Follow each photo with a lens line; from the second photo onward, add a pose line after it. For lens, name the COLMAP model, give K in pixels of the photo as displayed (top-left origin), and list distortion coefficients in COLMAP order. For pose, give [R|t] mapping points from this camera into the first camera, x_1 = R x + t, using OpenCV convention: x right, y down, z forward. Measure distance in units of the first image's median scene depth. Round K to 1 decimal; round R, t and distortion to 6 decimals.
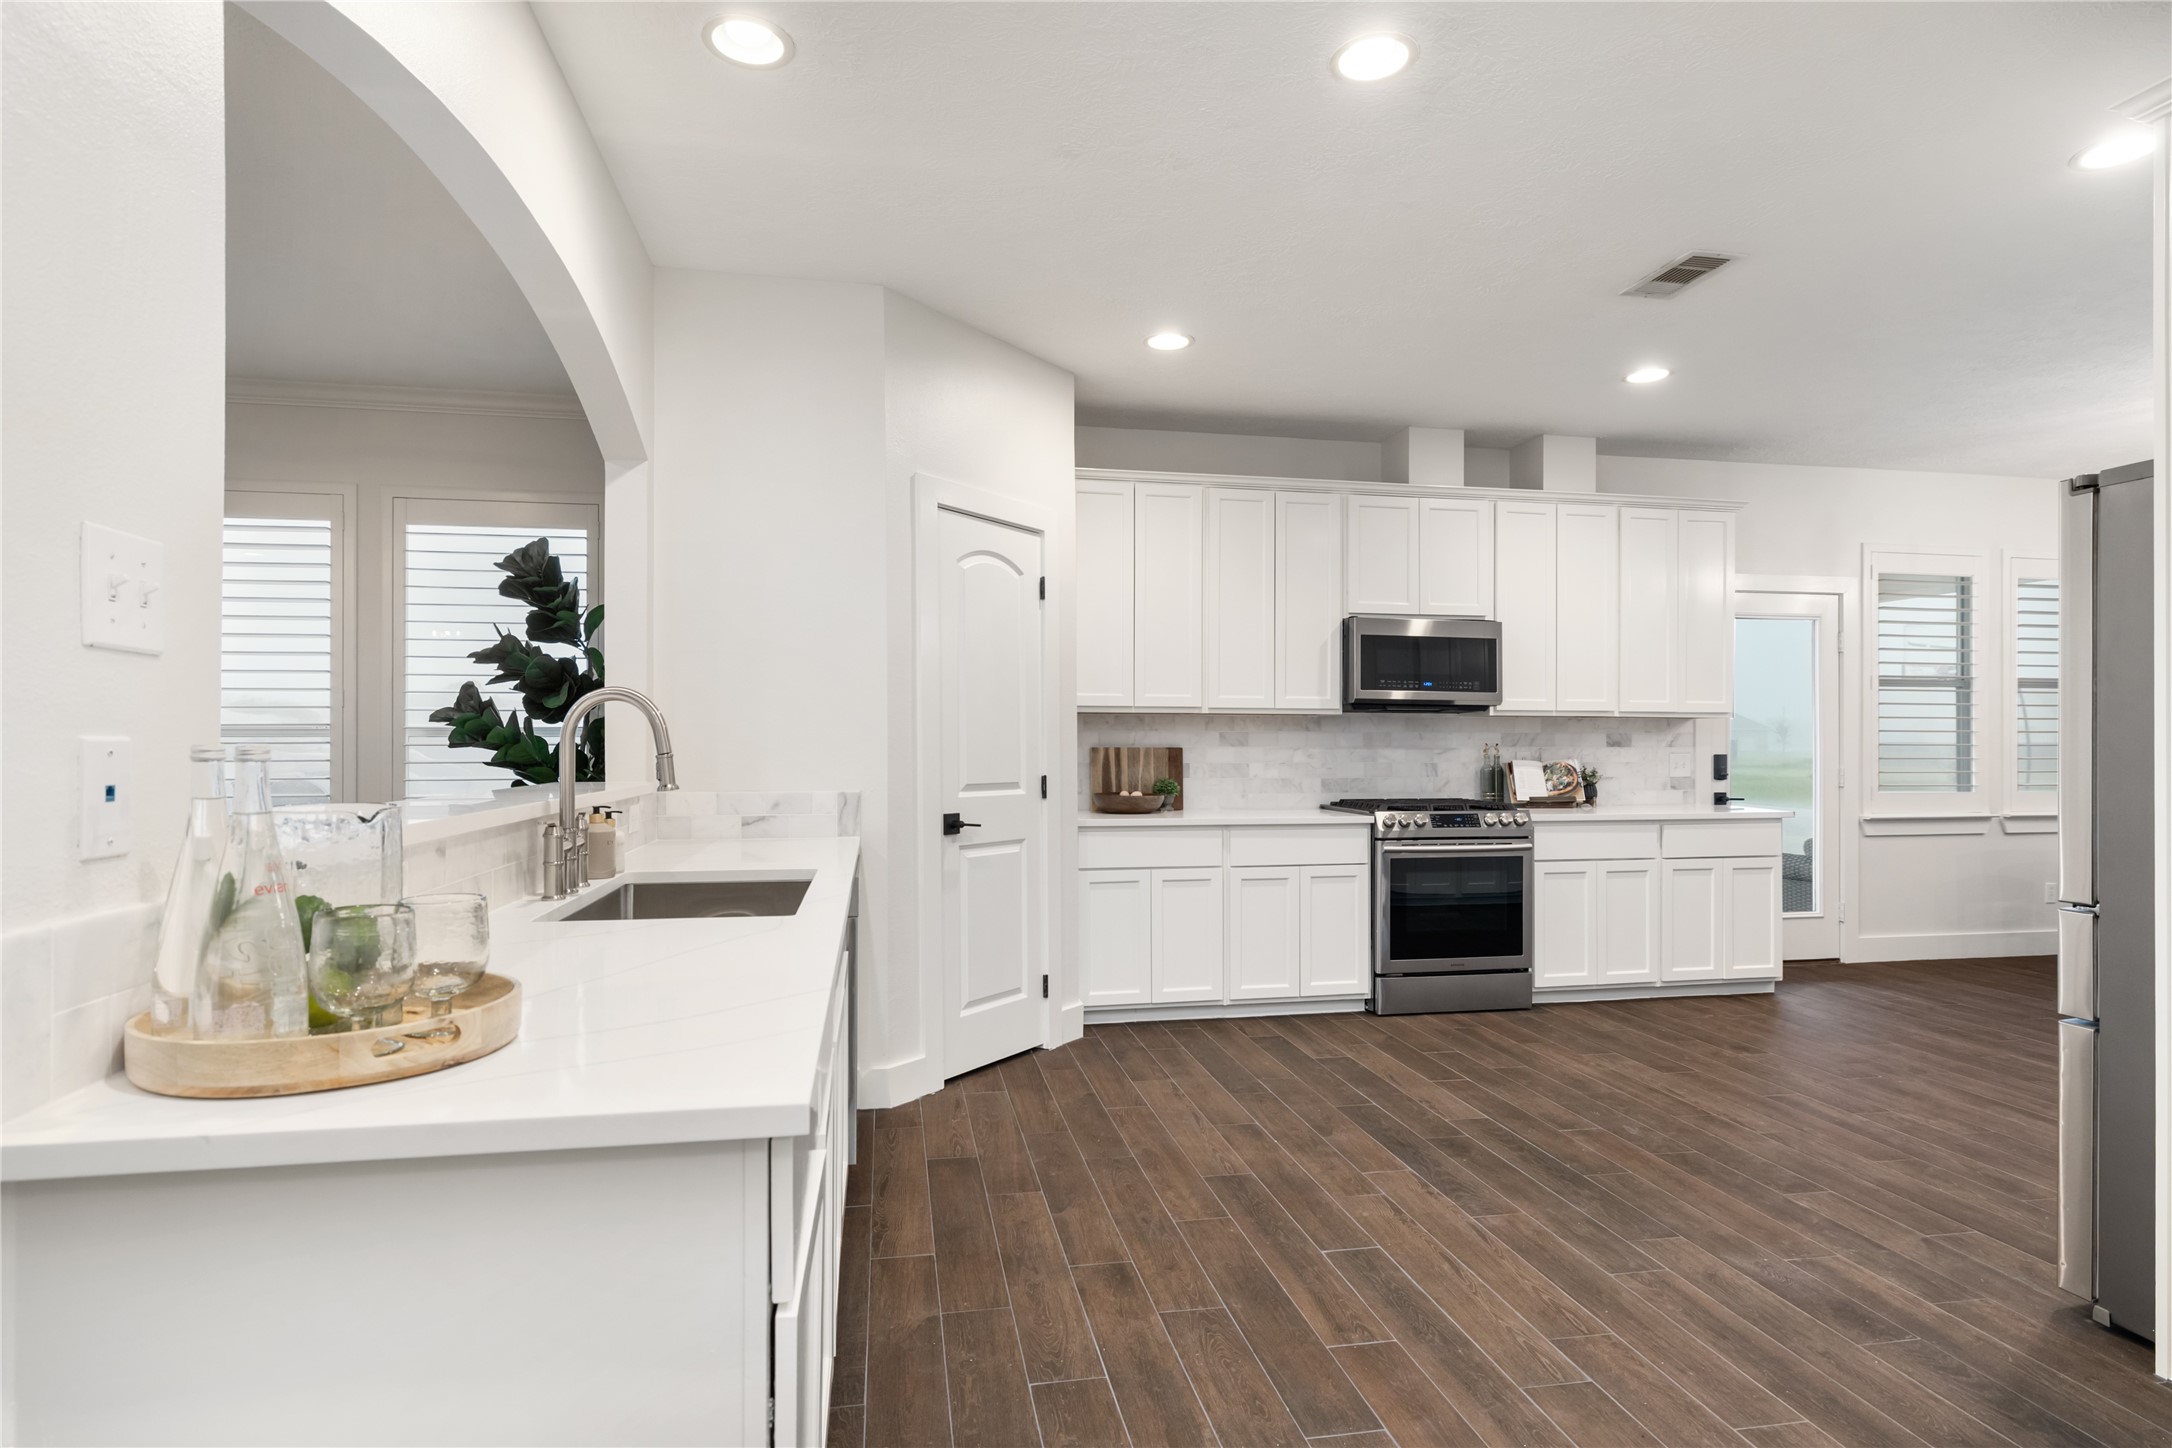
lens RADIAL K [[1121.0, 0, 1089.3], [0, 1121.0, 745.1], [0, 0, 1]] dist [-0.001623, 0.000350]
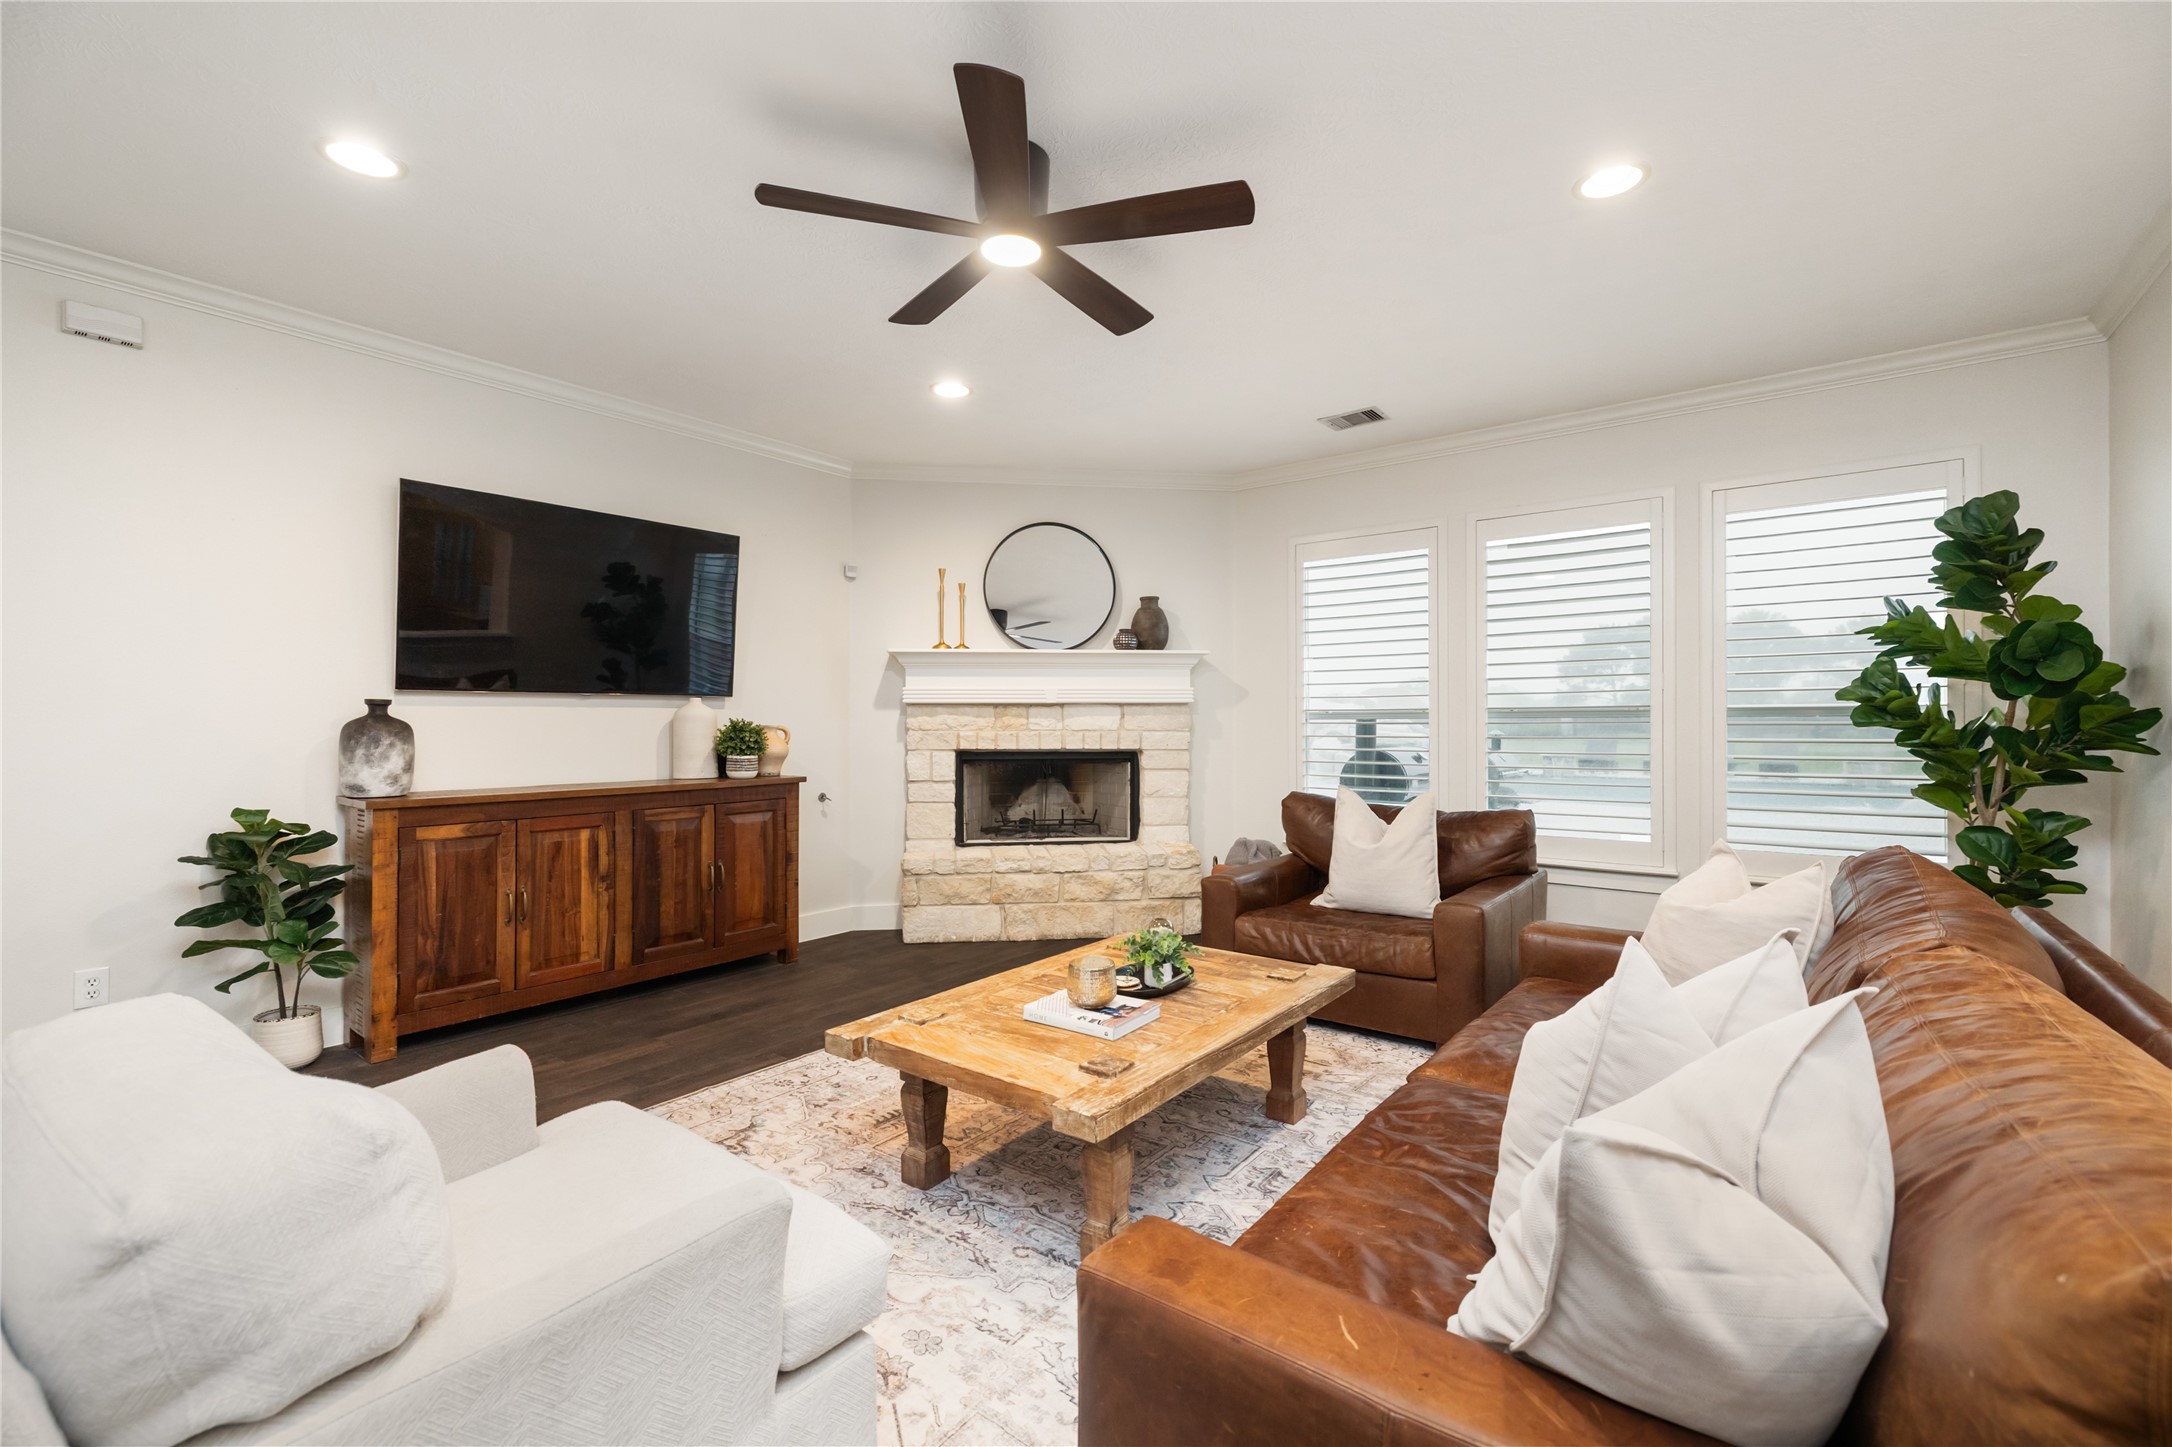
lens RADIAL K [[924.4, 0, 1089.2], [0, 924.4, 730.4], [0, 0, 1]] dist [0.000612, -0.000132]
pose [[0.668346, 0.002929, -0.743845, -0.447193], [0.001207, 0.999987, 0.005022, 0.000708], [0.743849, -0.004255, 0.668334, -0.031764]]
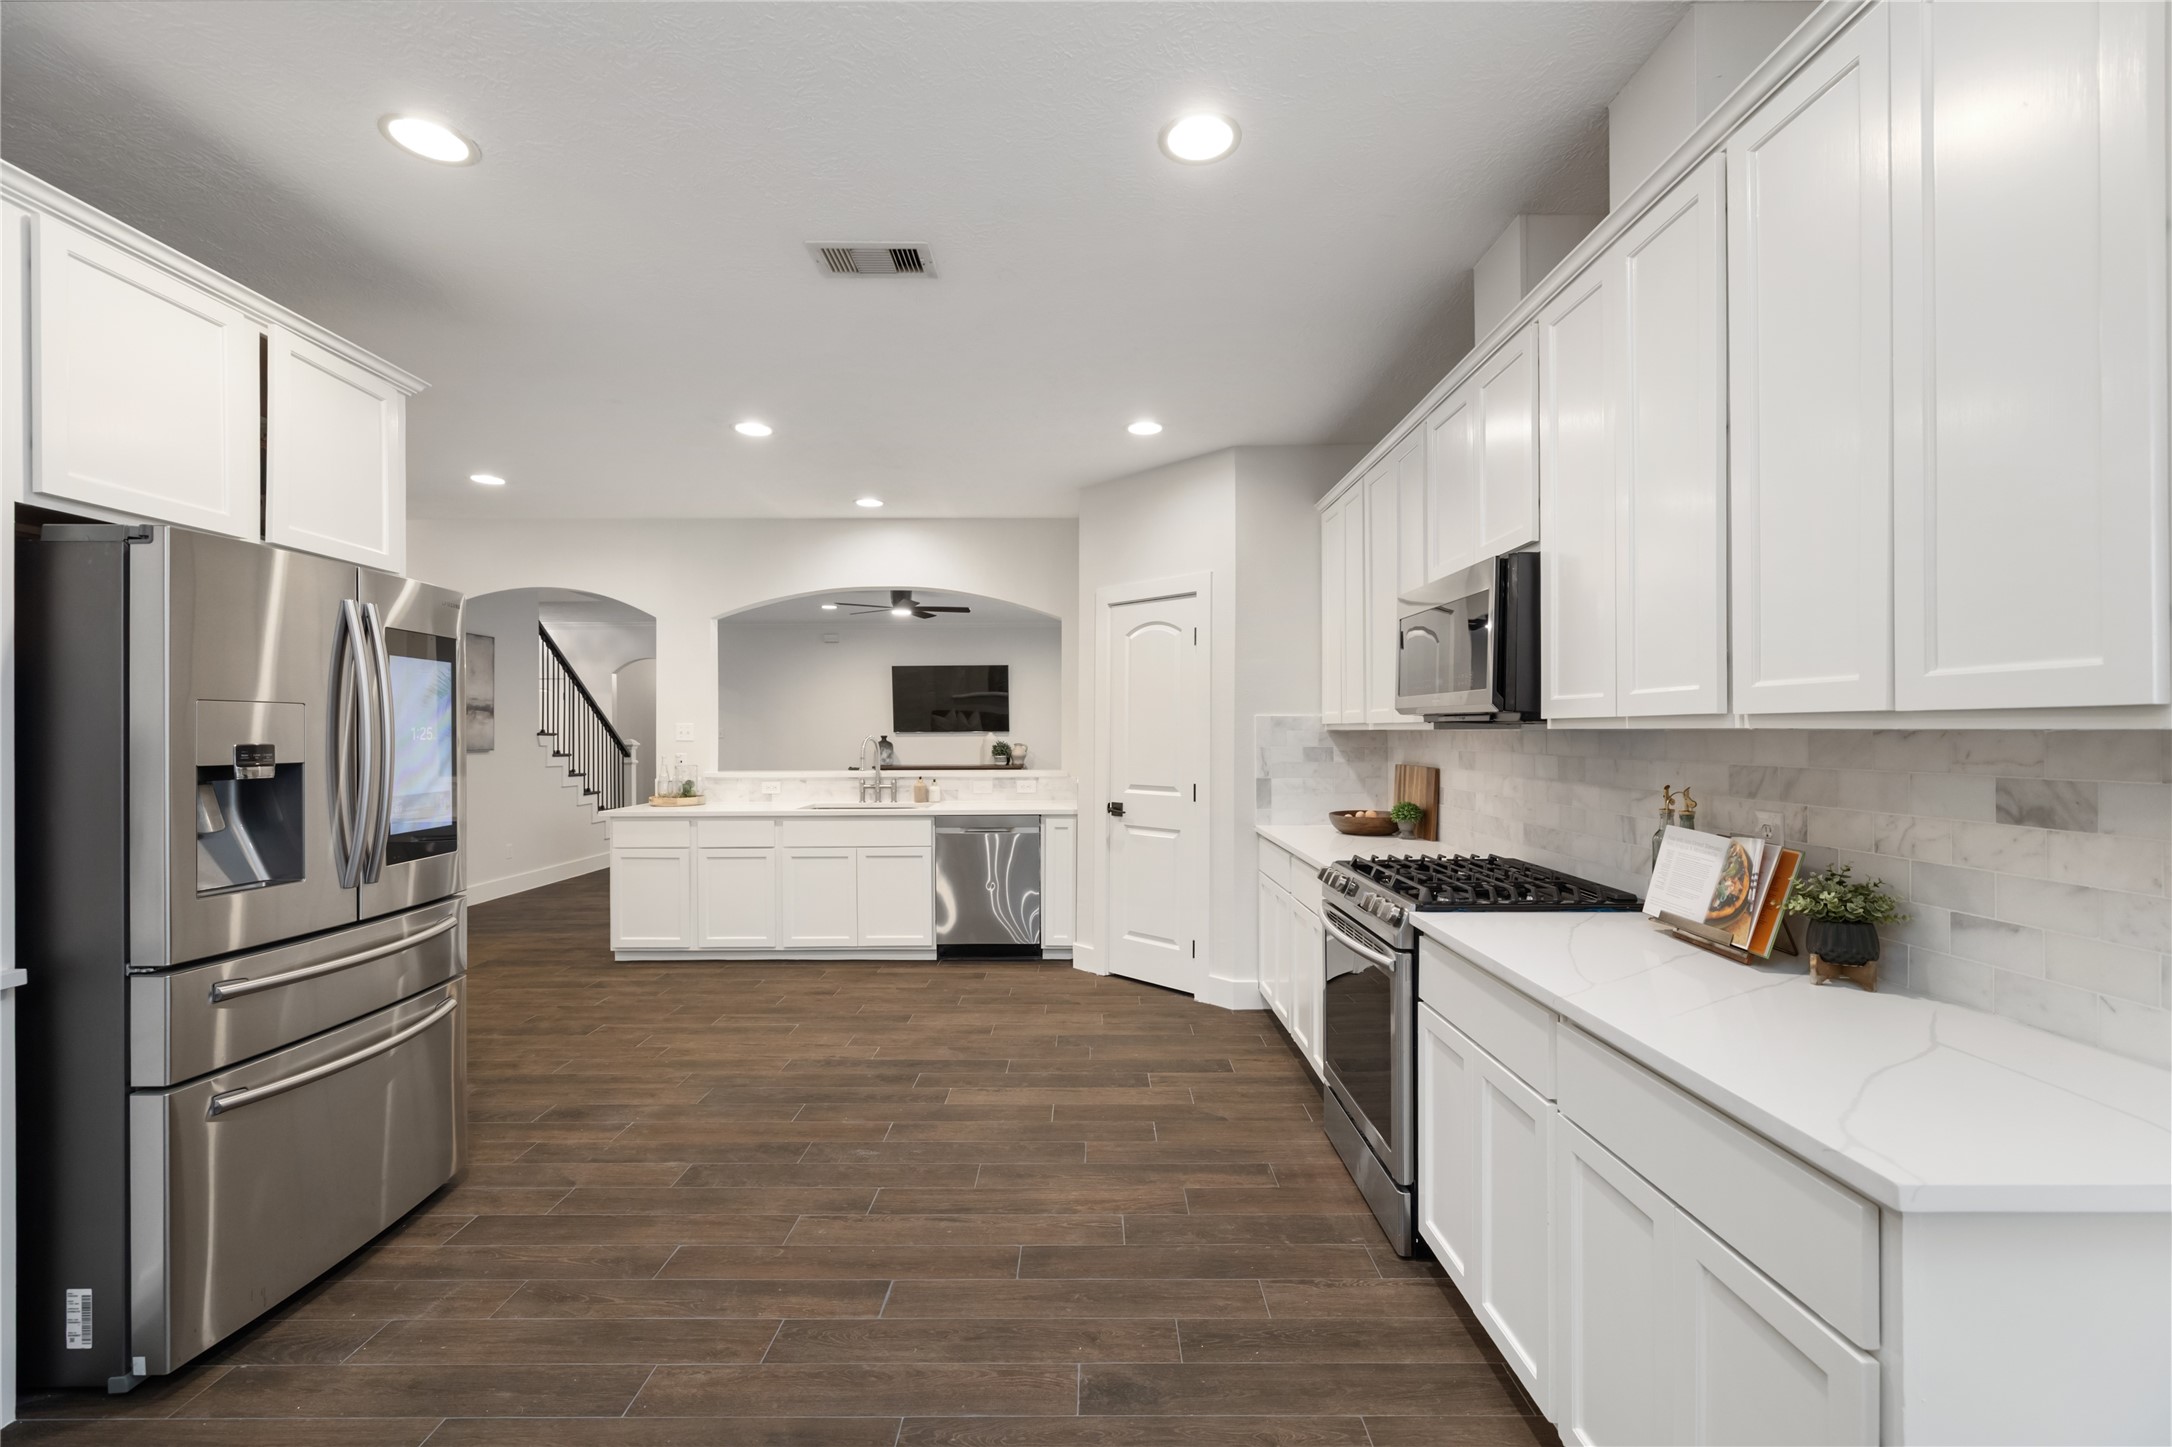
lens RADIAL K [[911.9, 0, 1089.4], [0, 911.9, 732.7], [0, 0, 1]] dist [0.000682, 0.000191]
pose [[-0.180749, 0.000228, -0.983529, 1.125964], [0.000743, 1.000000, 0.000095, -0.034964], [0.983529, -0.000713, -0.180749, 1.202631]]
